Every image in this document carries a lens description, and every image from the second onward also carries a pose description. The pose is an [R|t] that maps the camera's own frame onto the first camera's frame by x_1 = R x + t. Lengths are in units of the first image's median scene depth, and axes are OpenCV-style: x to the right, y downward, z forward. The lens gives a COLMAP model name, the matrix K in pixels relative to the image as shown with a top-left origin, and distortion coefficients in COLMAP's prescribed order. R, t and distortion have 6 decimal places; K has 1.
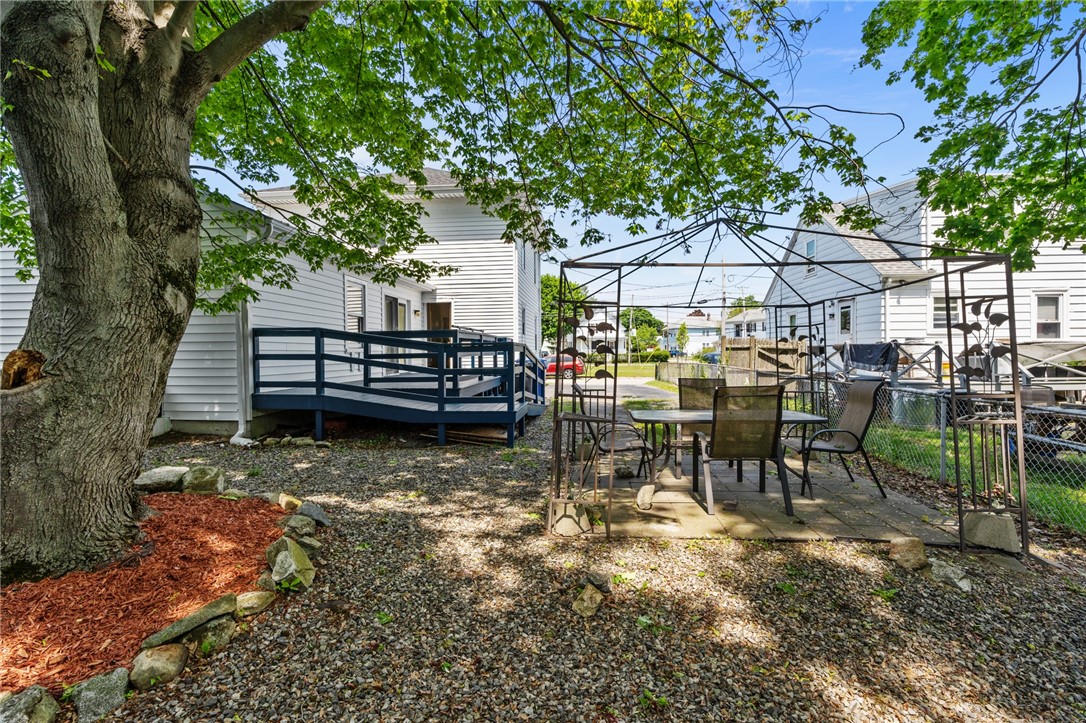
lens RADIAL K [[485.3, 0, 536.0], [0, 485.3, 345.9], [0, 0, 1]] dist [-0.000836, 0.000554]
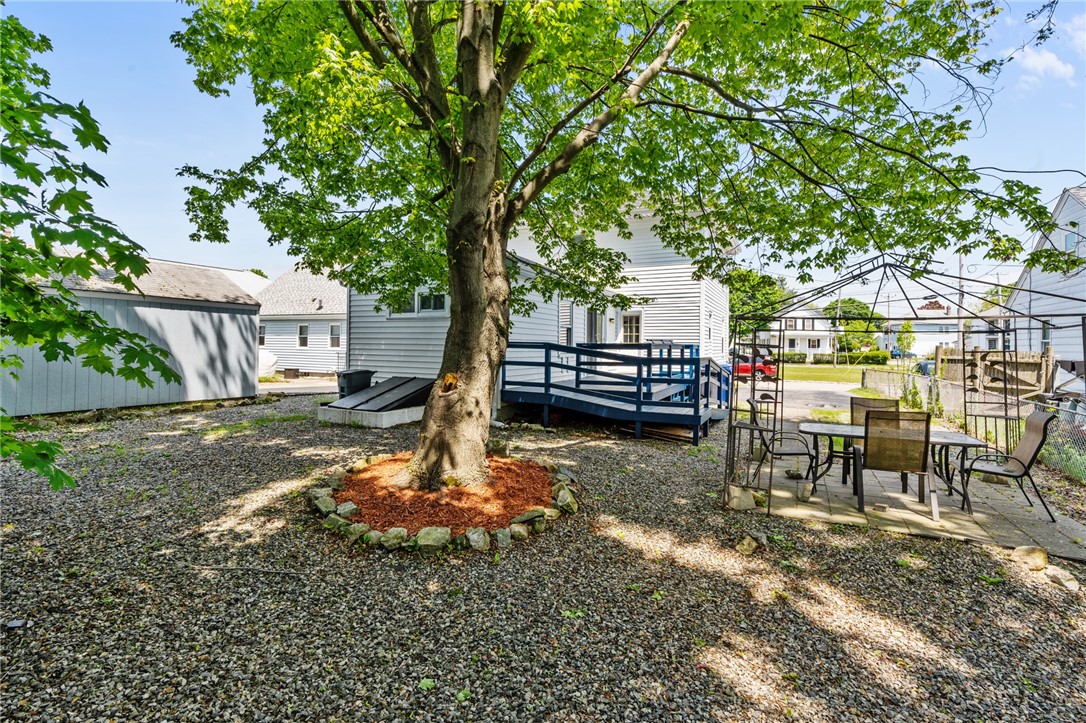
lens RADIAL K [[485.3, 0, 536.0], [0, 485.3, 345.9], [0, 0, 1]] dist [-0.000836, 0.000554]
pose [[0.931752, 0.018571, -0.362621, 0.011177], [-0.013010, 0.999757, 0.017771, -0.055780], [0.362863, -0.011841, 0.931767, -0.276690]]
